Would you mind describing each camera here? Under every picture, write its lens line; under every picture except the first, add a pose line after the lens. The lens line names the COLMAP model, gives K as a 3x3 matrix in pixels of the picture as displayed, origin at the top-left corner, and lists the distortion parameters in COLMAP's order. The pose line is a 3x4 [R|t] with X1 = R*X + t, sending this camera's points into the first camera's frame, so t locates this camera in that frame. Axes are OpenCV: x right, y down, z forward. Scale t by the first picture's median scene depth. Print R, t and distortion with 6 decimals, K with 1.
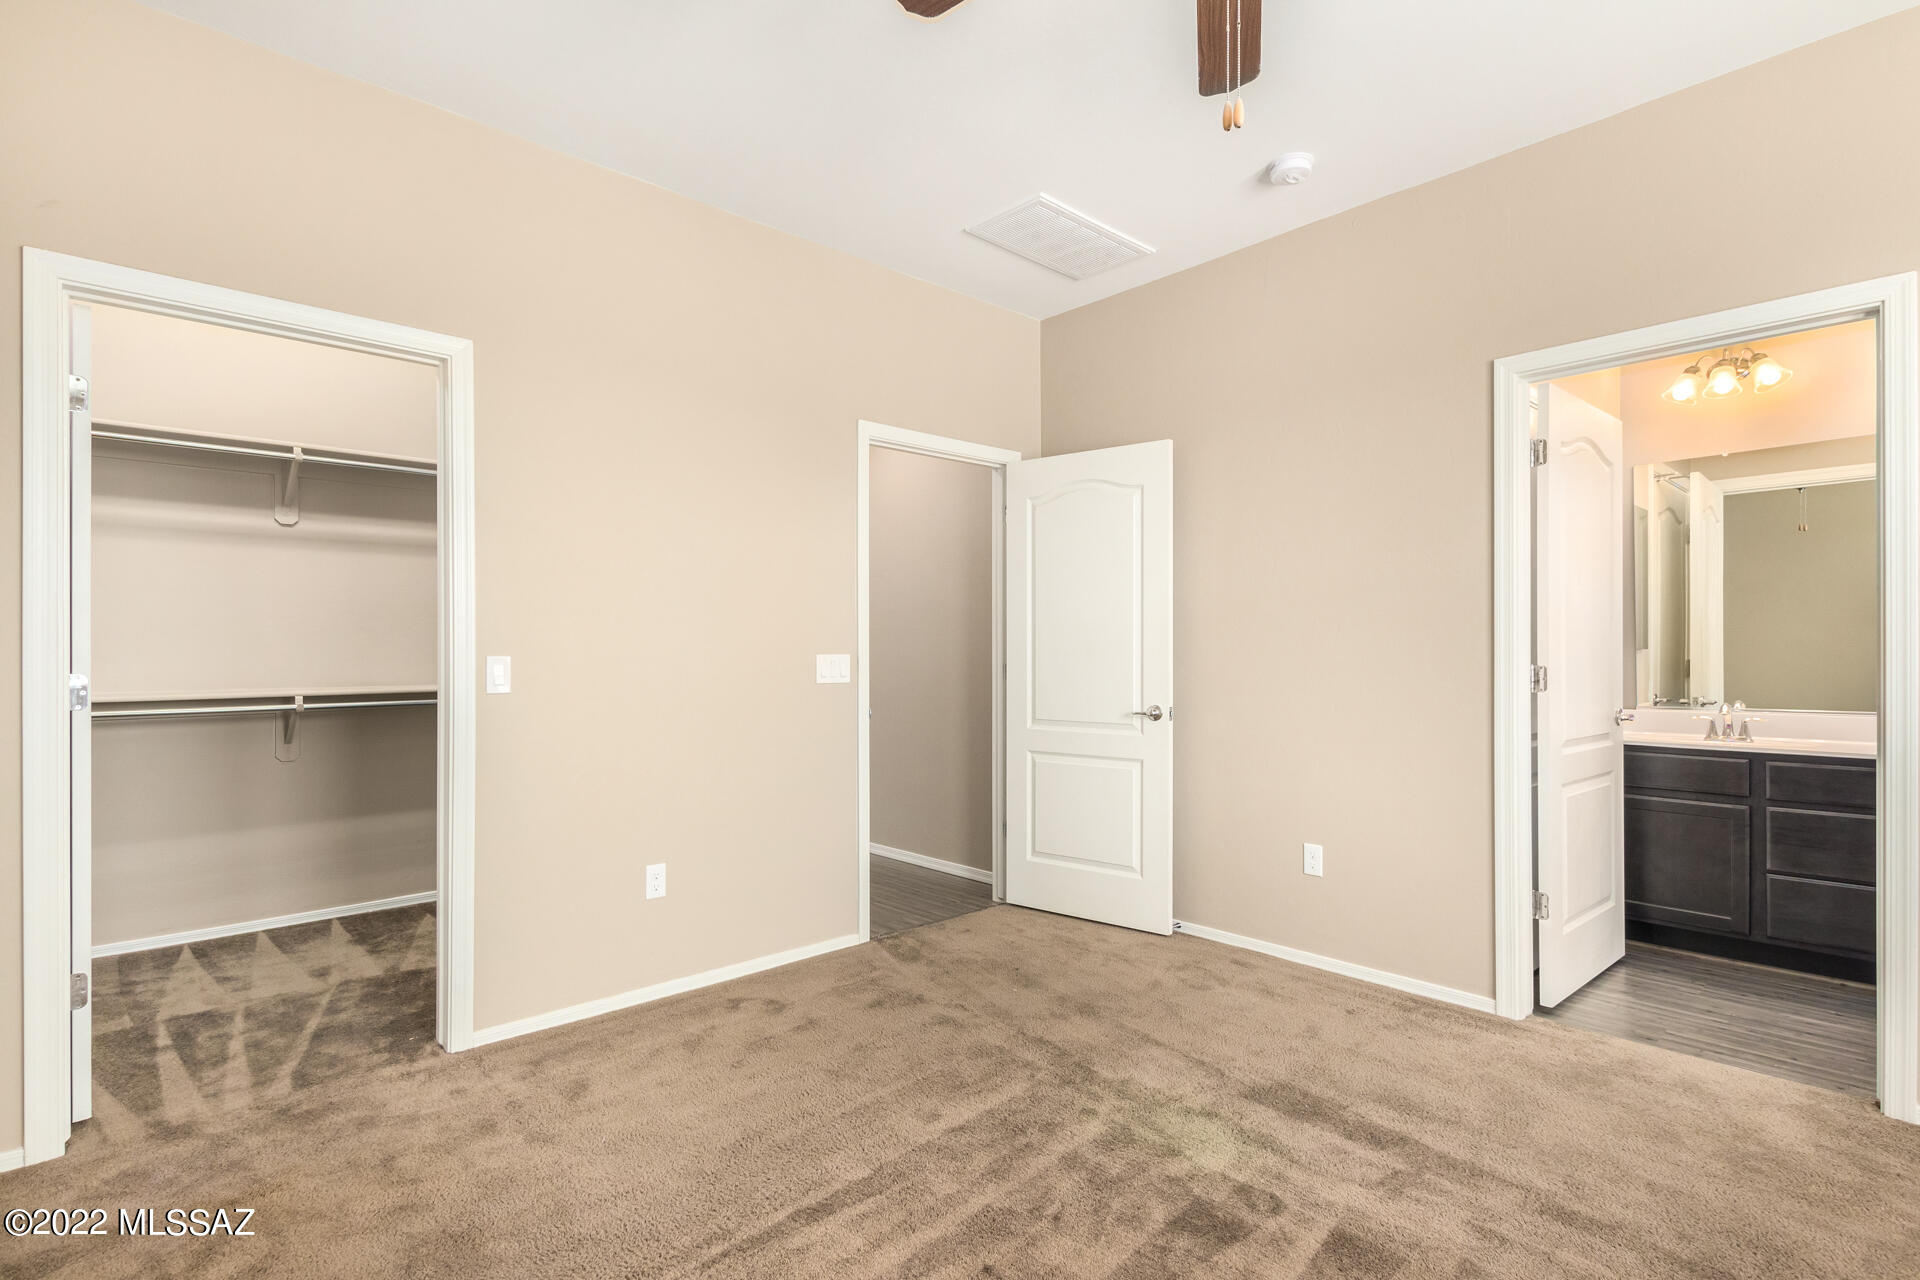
lens RADIAL K [[940.9, 0, 957.2], [0, 940.9, 642.6], [0, 0, 1]] dist [0.022573, -0.003996]
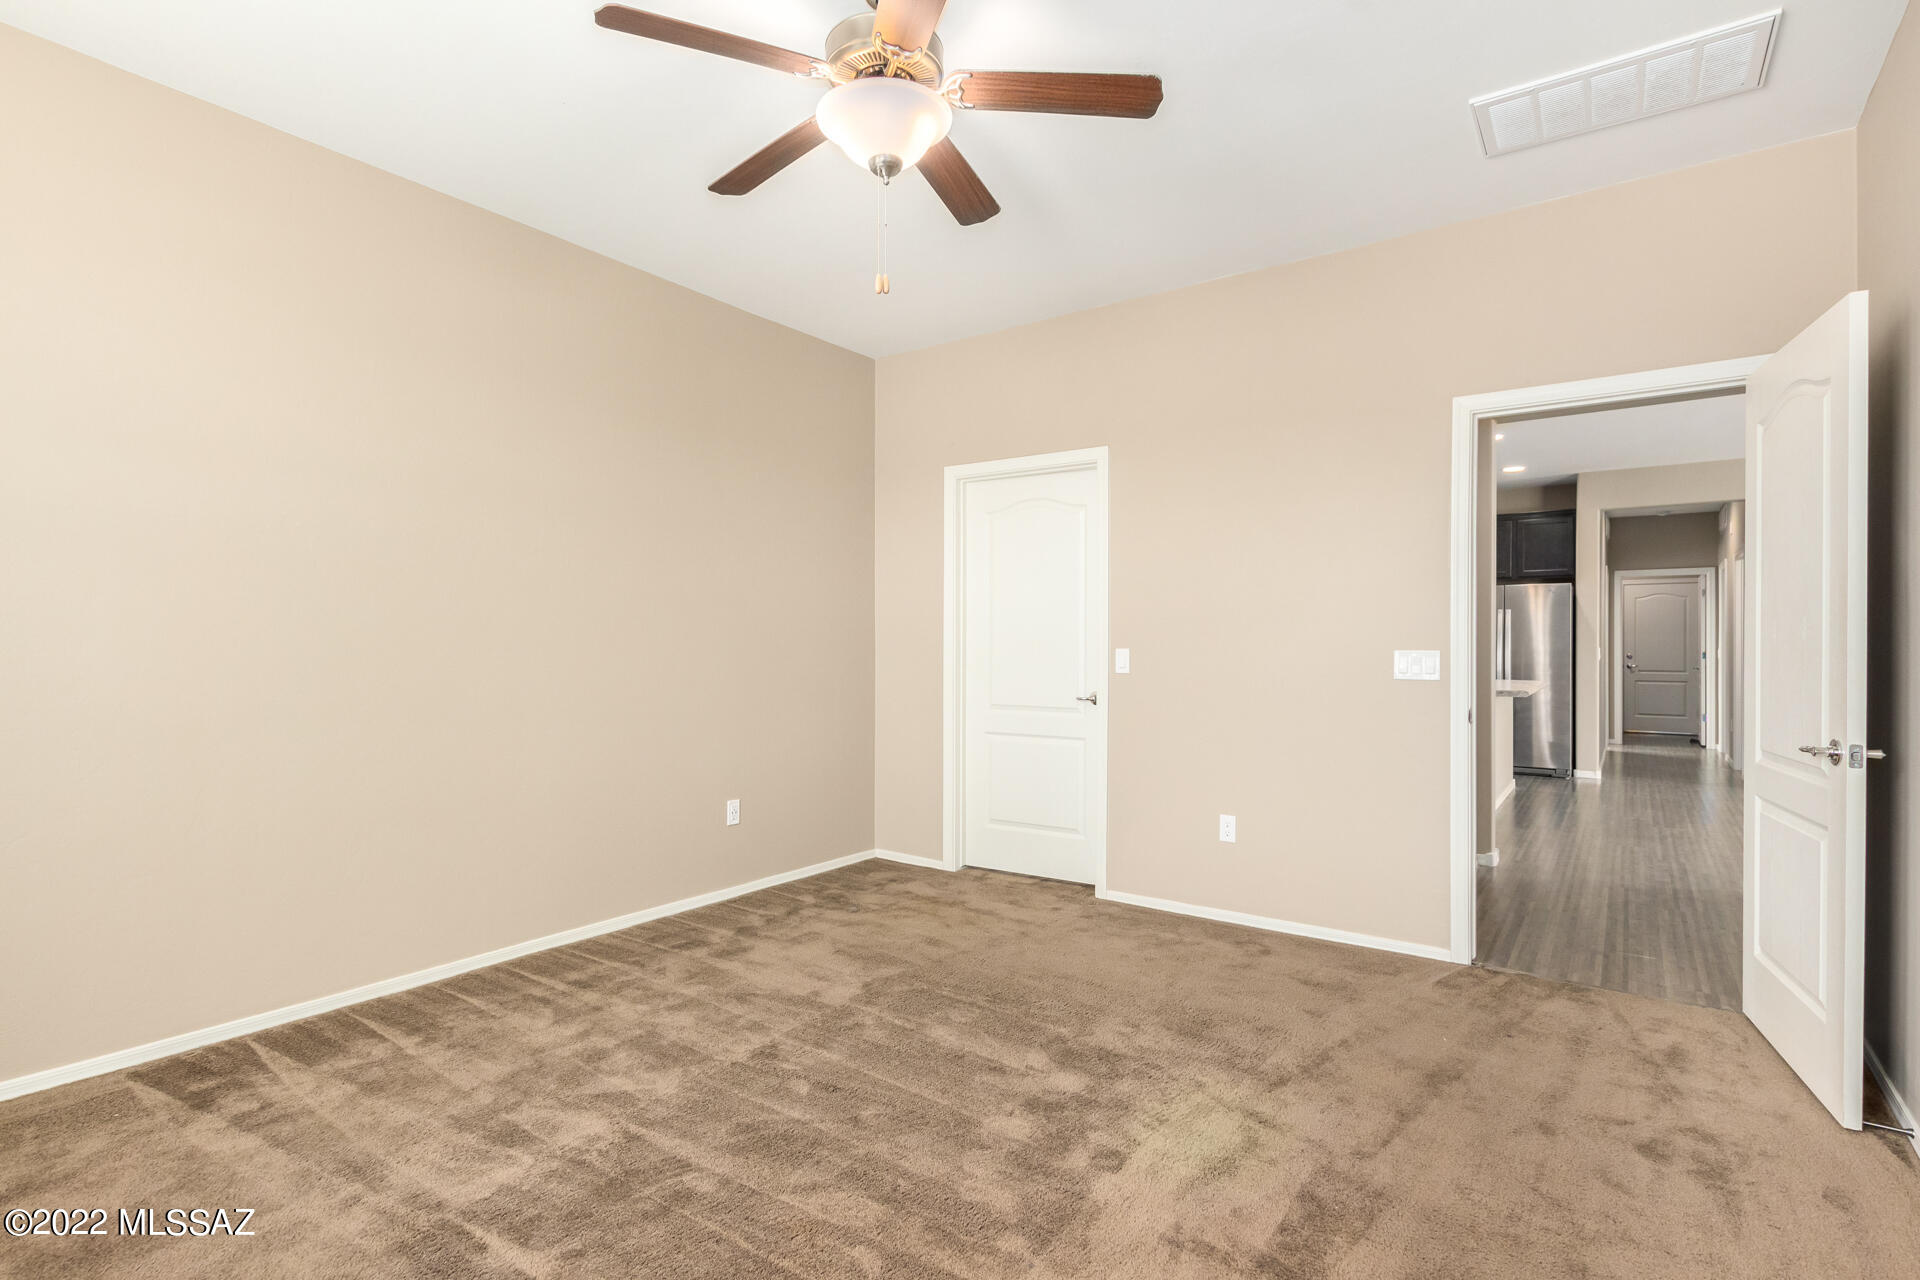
lens RADIAL K [[940.9, 0, 954.1], [0, 940.9, 621.4], [0, 0, 1]] dist [0.022573, -0.003996]
pose [[0.204965, -0.021671, -0.978529, 0.855703], [0.005178, 0.999765, -0.021057, 0.001352], [0.978756, -0.000751, 0.205029, 0.395401]]
